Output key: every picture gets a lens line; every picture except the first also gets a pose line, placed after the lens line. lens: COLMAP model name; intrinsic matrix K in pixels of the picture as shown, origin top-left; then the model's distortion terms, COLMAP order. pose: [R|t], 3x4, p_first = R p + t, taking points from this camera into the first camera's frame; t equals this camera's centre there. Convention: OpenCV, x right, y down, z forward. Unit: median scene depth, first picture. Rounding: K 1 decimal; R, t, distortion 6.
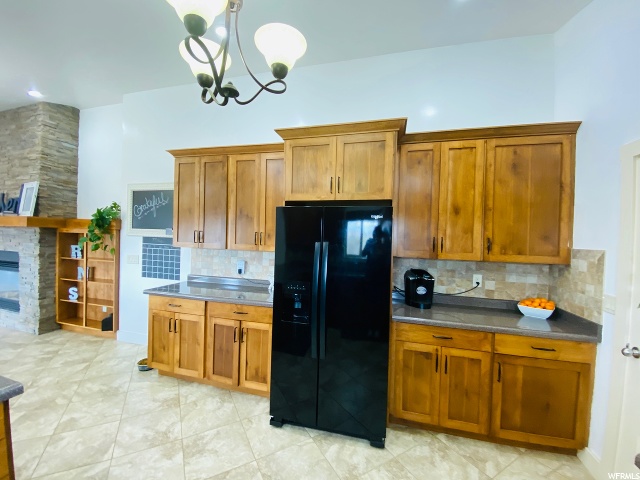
lens RADIAL K [[258.3, 0, 314.8], [0, 258.3, 240.0], [0, 0, 1]] dist [0.020731, -0.019017]
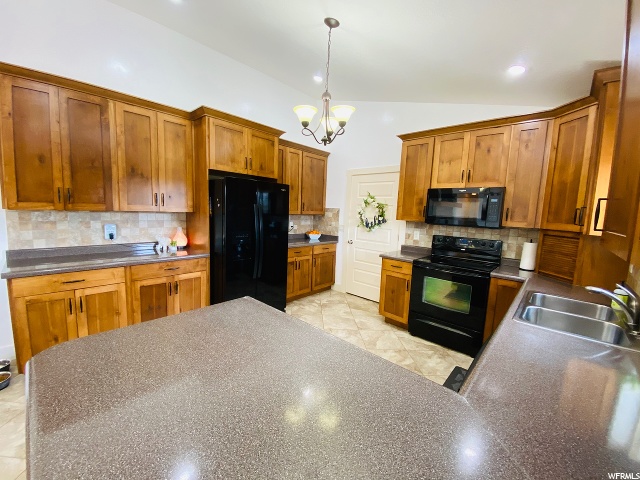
lens RADIAL K [[258.3, 0, 314.8], [0, 258.3, 240.0], [0, 0, 1]] dist [0.020731, -0.019017]
pose [[0.466977, -0.114708, 0.876798, -1.095141], [-0.016734, 0.990227, 0.138460, 0.000479], [-0.884111, -0.079330, 0.460493, -0.026424]]
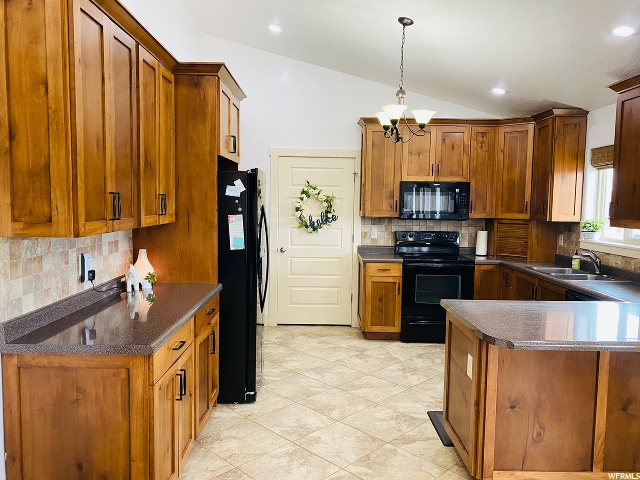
lens RADIAL K [[491.2, 0, 320.0], [0, 491.2, 240.0], [0, 0, 1]] dist [0.045946, -0.000460]
pose [[-0.274213, -0.110989, 0.955243, -1.846483], [-0.012606, 0.993647, 0.111833, -0.071710], [-0.961586, 0.018625, -0.273870, 1.229613]]
